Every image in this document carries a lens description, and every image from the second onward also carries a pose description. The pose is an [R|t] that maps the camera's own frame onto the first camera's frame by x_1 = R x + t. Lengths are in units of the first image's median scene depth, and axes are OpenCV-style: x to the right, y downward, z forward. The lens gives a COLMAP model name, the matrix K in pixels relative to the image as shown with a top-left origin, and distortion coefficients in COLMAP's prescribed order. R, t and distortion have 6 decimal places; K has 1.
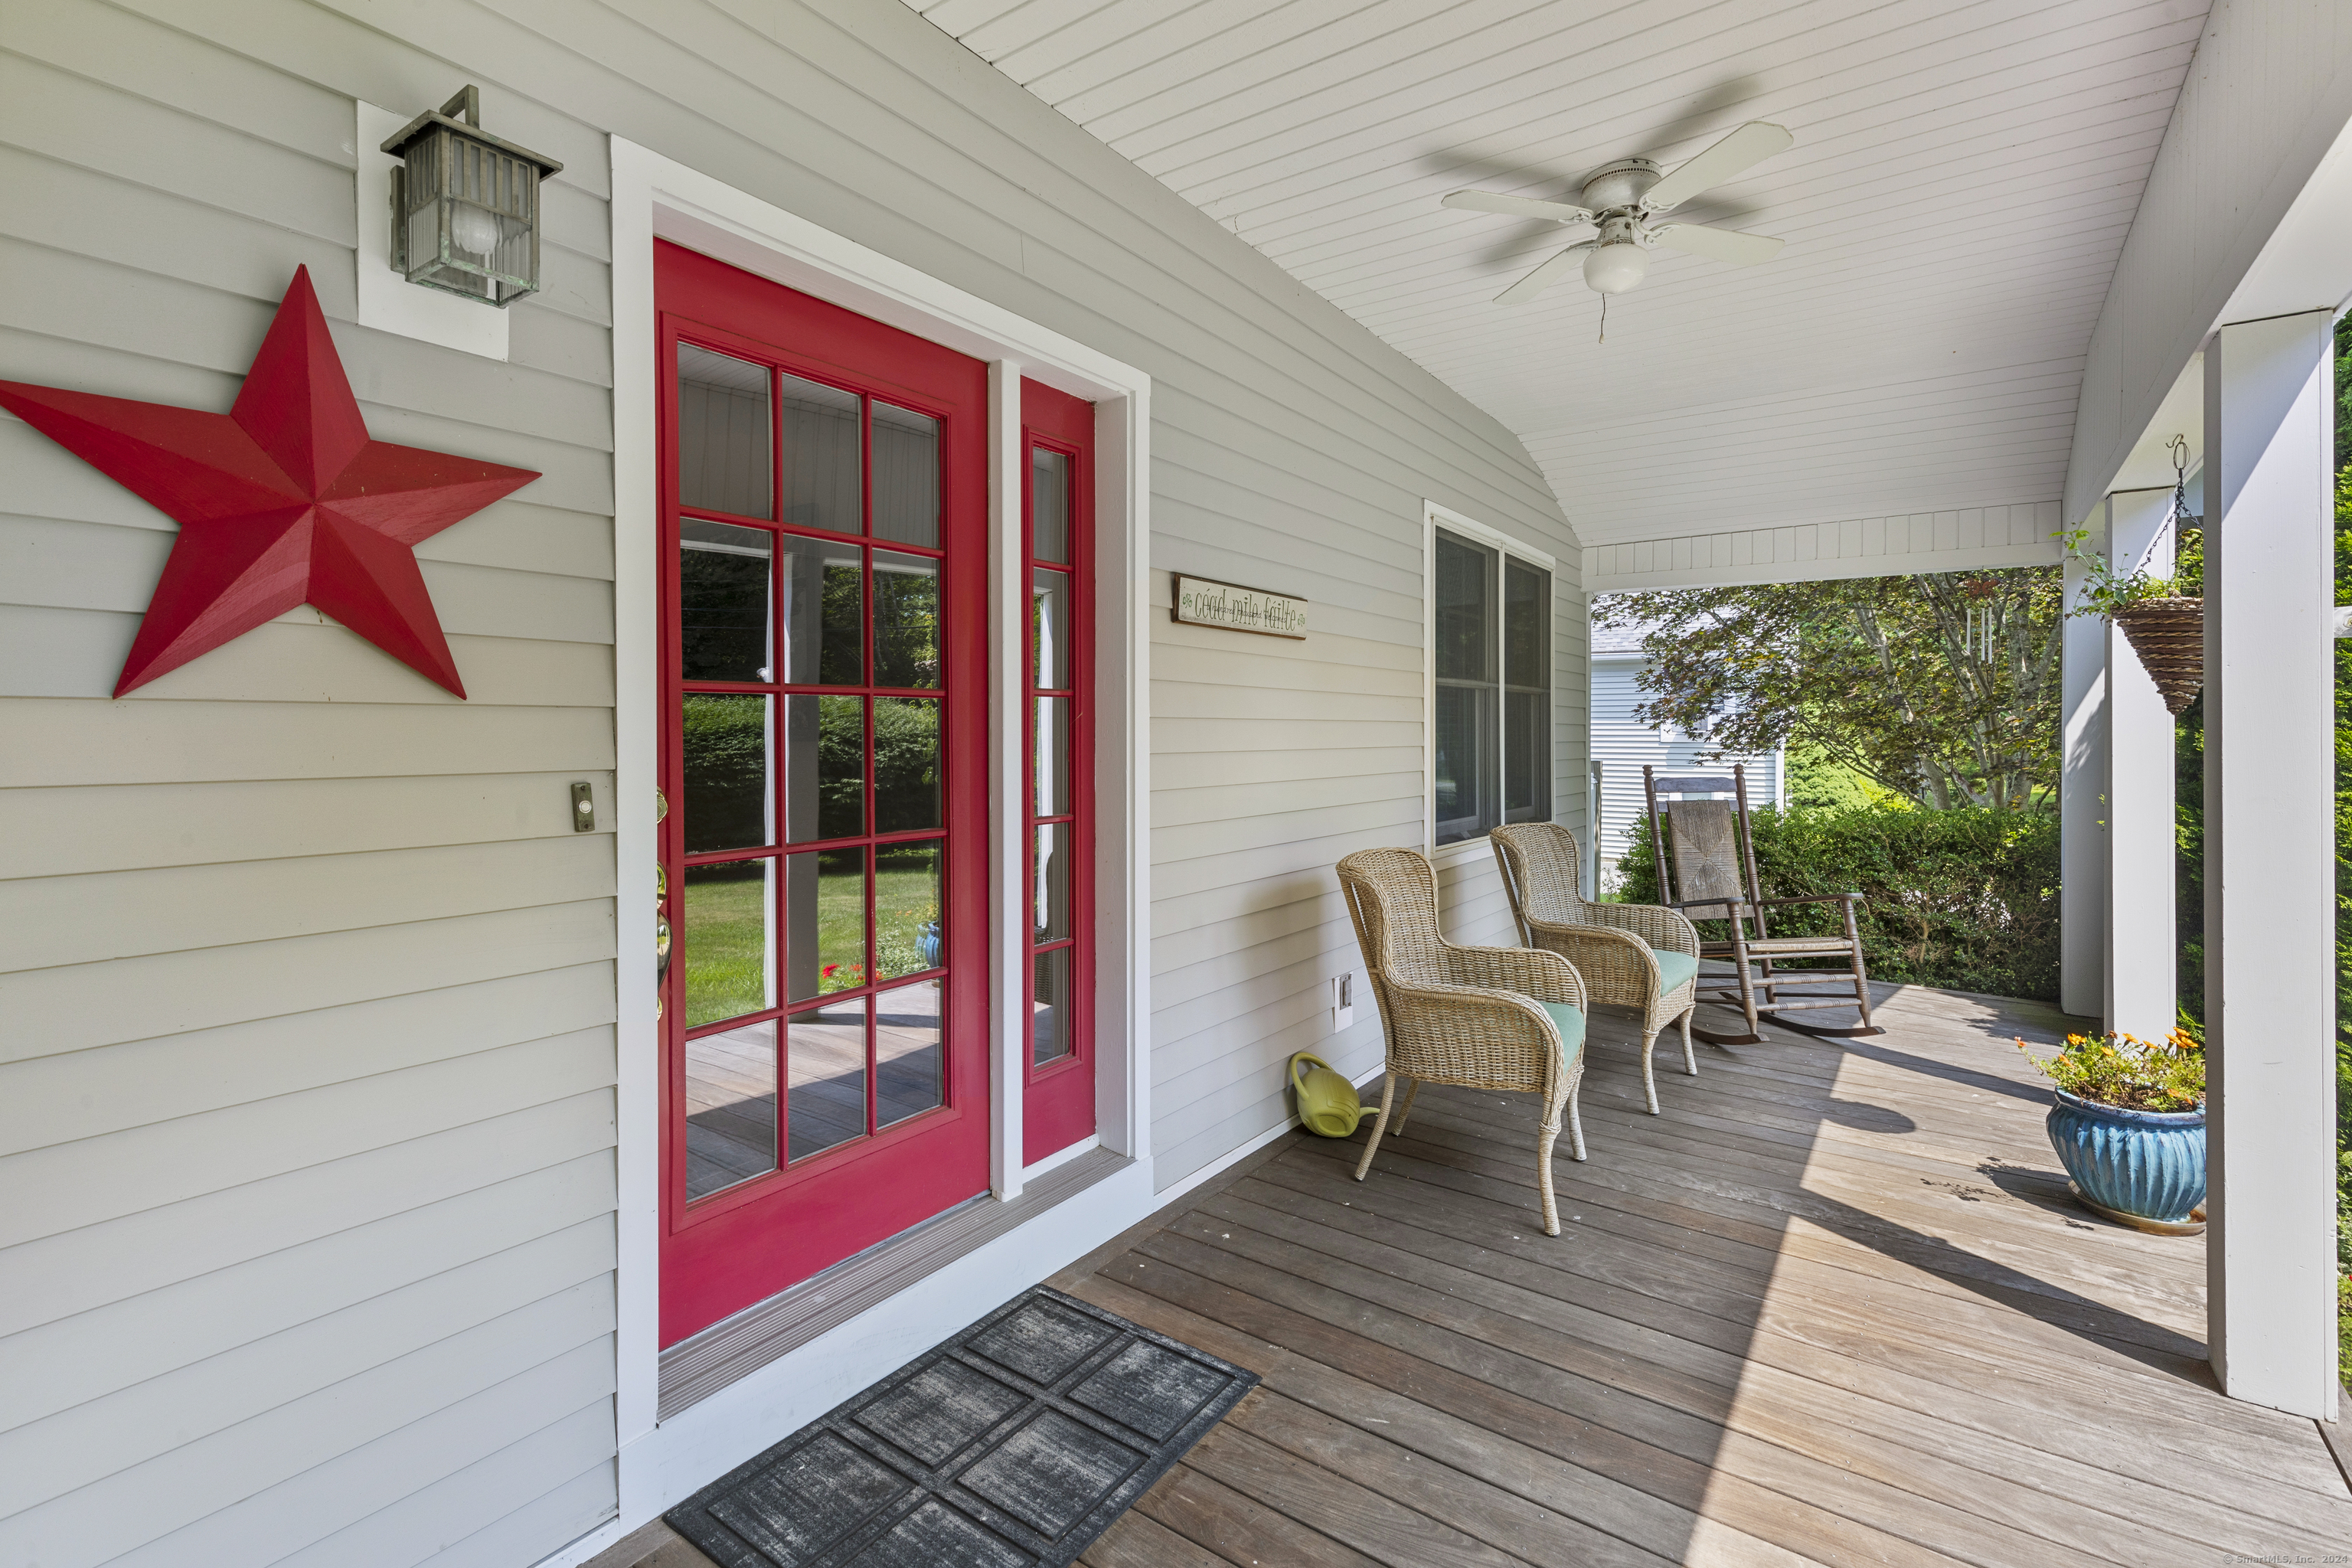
lens RADIAL K [[1073.2, 0, 1196.5], [0, 1073.2, 737.5], [0, 0, 1]] dist [0.009113, -0.000909]
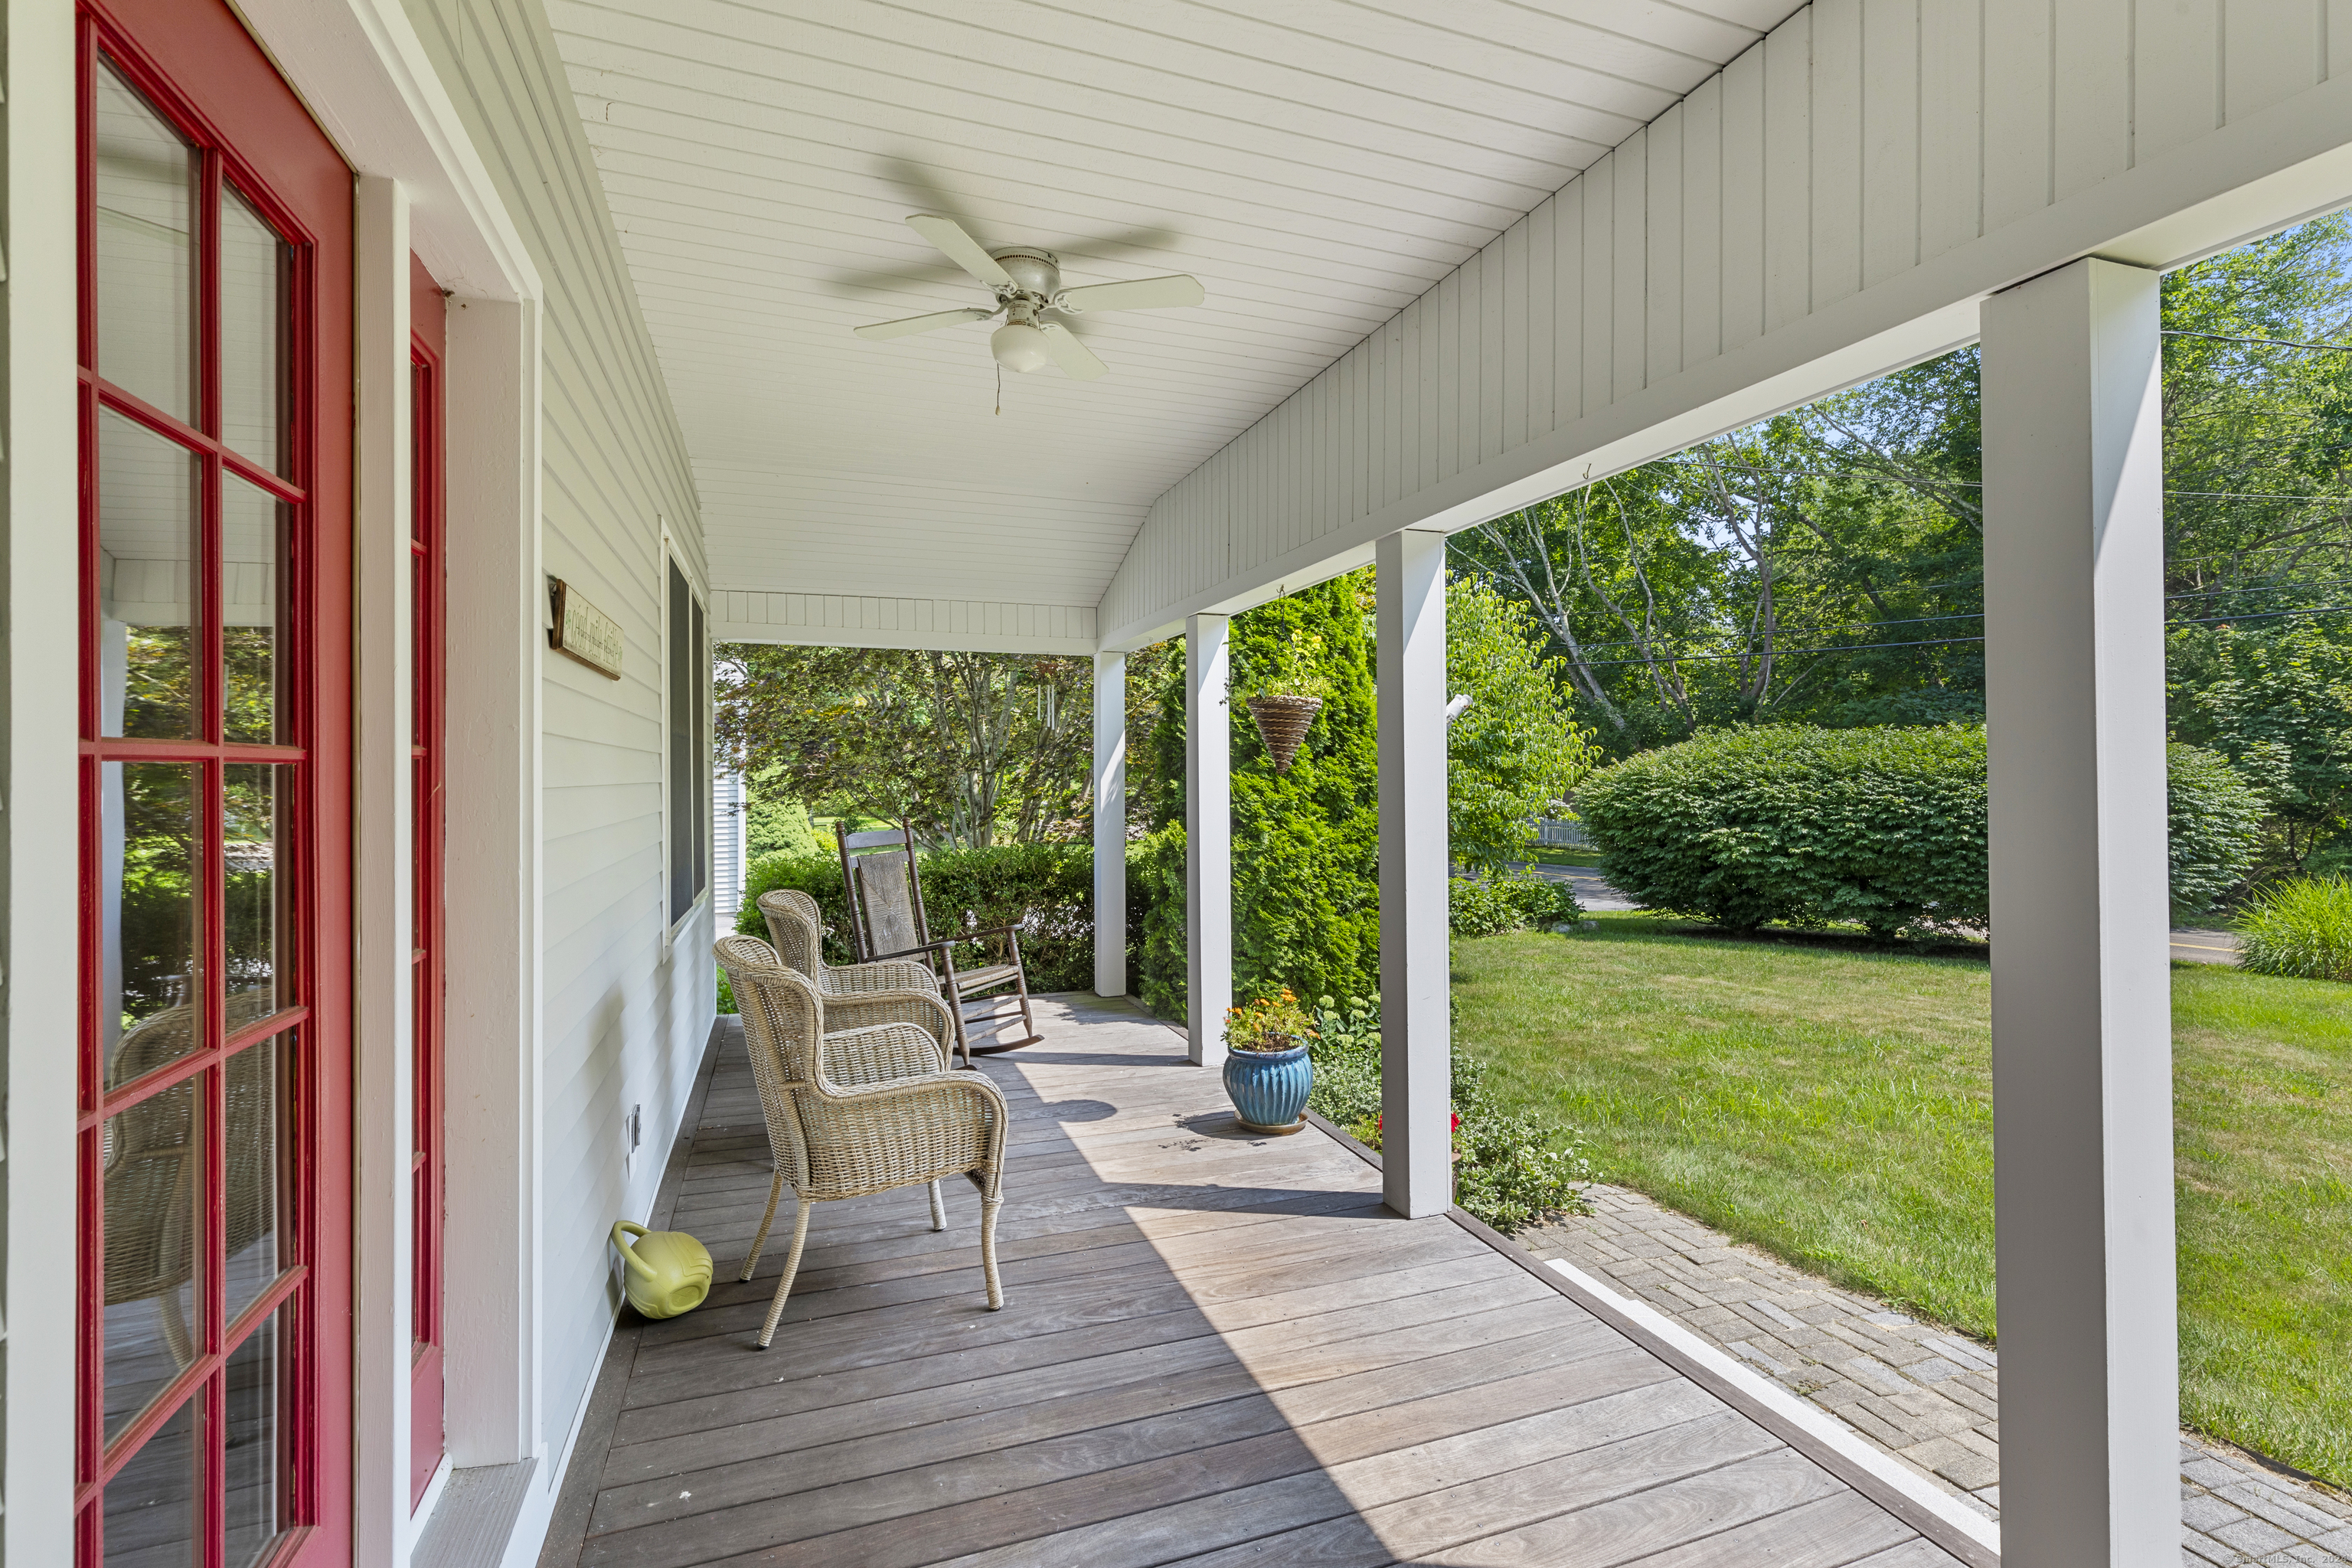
lens RADIAL K [[1073.2, 0, 1183.0], [0, 1073.2, 768.5], [0, 0, 1]] dist [0.009113, -0.000909]
pose [[0.568725, -0.000632, 0.822528, -0.366943], [0.011862, 0.999902, -0.007433, -0.021059], [-0.822442, 0.013984, 0.568677, 0.282790]]
